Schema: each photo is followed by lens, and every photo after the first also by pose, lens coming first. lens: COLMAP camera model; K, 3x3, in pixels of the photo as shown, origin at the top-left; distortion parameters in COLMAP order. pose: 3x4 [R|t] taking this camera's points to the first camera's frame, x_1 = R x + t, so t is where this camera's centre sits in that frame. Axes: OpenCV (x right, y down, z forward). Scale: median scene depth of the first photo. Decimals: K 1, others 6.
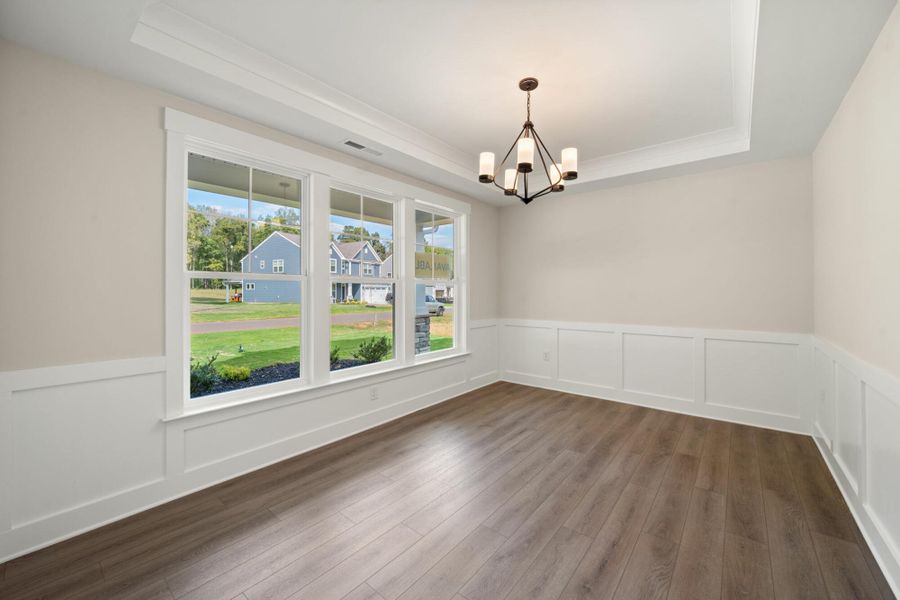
lens RADIAL K [[349.1, 0, 455.6], [0, 349.1, 297.7], [0, 0, 1]] dist [-0.008928, 0.000219]
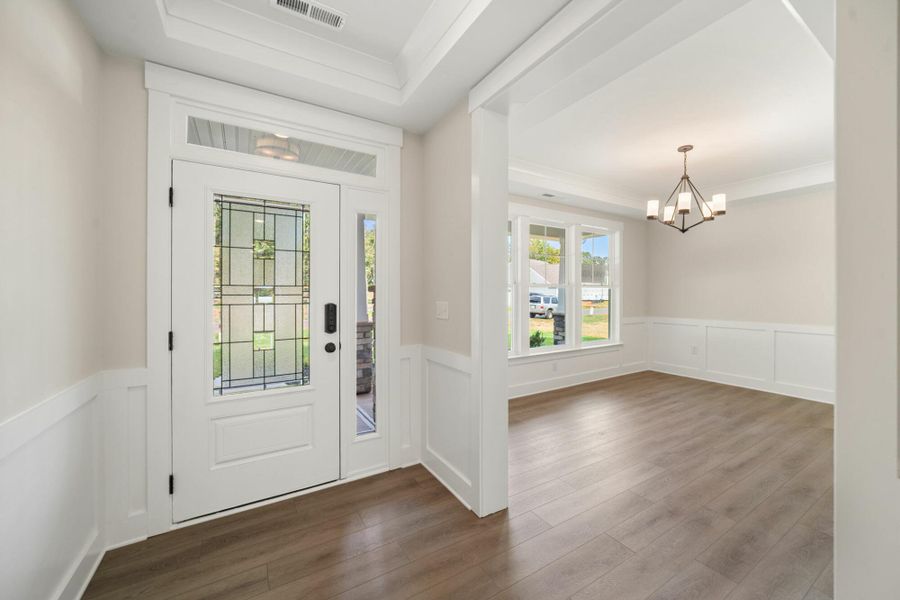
lens RADIAL K [[349.1, 0, 455.6], [0, 349.1, 297.7], [0, 0, 1]] dist [-0.008928, 0.000219]
pose [[0.945246, 0.006313, -0.326299, -0.174565], [-0.007306, 0.999972, -0.001818, 0.003524], [0.326278, 0.004103, 0.945265, -0.533171]]
